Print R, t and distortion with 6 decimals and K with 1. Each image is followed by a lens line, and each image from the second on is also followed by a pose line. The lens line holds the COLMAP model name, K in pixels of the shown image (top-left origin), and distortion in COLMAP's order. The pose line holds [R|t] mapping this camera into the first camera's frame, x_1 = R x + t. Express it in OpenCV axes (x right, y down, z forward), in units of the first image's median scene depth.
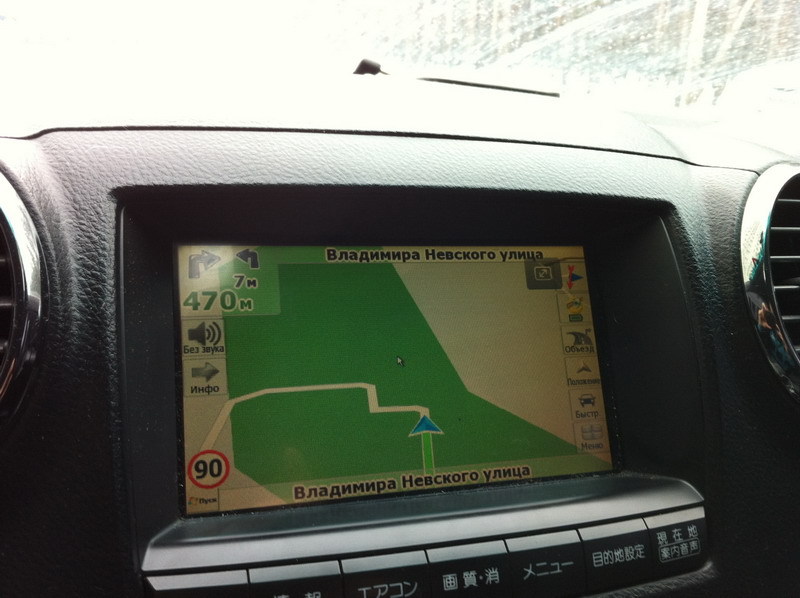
lens RADIAL K [[762.7, 0, 400.0], [0, 762.7, 299.0], [0, 0, 1]] dist [0.130348, -0.423021]
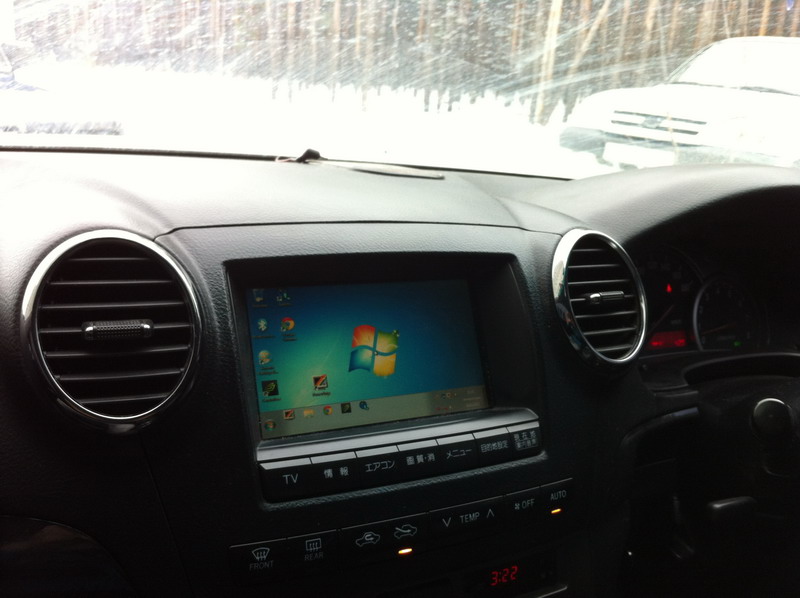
lens RADIAL K [[760.4, 0, 401.6], [0, 760.4, 309.4], [0, 0, 1]] dist [0.090530, -0.002915]
pose [[0.984629, -0.041098, 0.169753, -0.245447], [0.042775, 0.999065, -0.006229, 0.001371], [-0.169339, 0.013395, 0.985467, -0.814617]]
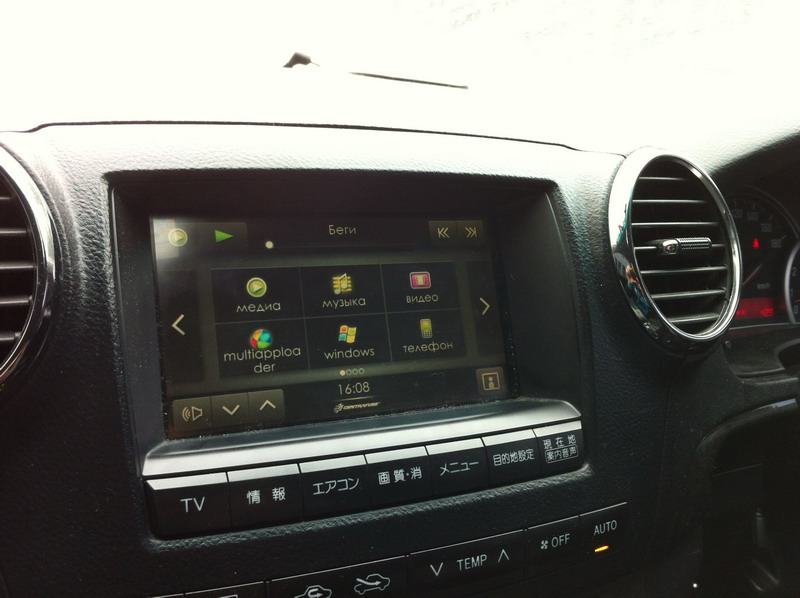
lens RADIAL K [[762.7, 0, 400.0], [0, 762.7, 299.0], [0, 0, 1]] dist [0.130348, -0.423021]
pose [[0.994895, -0.020939, 0.098719, -0.026908], [0.017901, 0.999342, 0.031561, 0.025028], [-0.099315, -0.029633, 0.994615, -0.254446]]
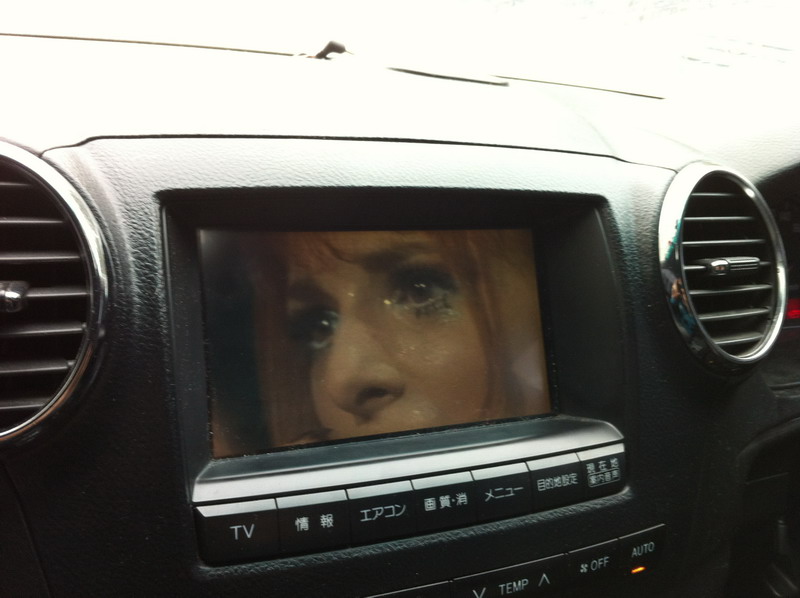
lens RADIAL K [[762.7, 0, 400.0], [0, 762.7, 299.0], [0, 0, 1]] dist [0.130348, -0.423021]
pose [[0.995535, 0.002493, 0.094355, -0.098925], [-0.010409, 0.996453, 0.083504, -0.074473], [-0.093812, -0.084113, 0.992030, -0.220604]]
